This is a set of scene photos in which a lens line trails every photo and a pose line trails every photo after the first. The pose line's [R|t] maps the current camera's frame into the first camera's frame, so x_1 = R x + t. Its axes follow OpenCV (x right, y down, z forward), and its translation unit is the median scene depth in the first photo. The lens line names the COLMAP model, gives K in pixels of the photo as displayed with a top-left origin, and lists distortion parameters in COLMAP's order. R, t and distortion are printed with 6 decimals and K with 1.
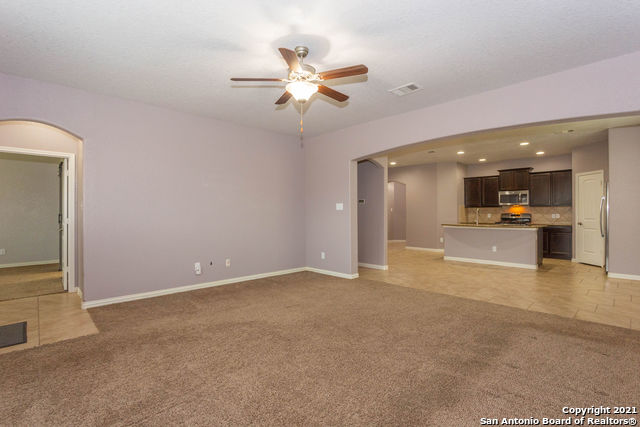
lens RADIAL K [[305.2, 0, 321.7], [0, 305.2, 213.4], [0, 0, 1]] dist [-0.021446, 0.008958]
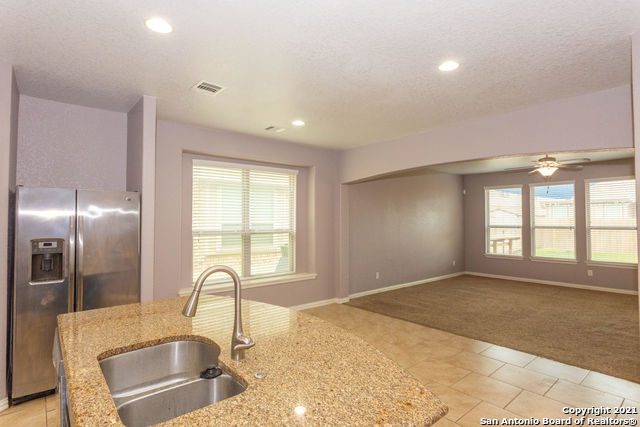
lens RADIAL K [[333.3, 0, 321.1], [0, 333.3, 213.7], [0, 0, 1]] dist [-0.003580, 0.000346]
pose [[-0.998219, 0.004420, 0.059497, 0.414889], [0.003117, 0.999754, -0.021980, -0.036172], [-0.059580, -0.021756, -0.997986, 1.082926]]
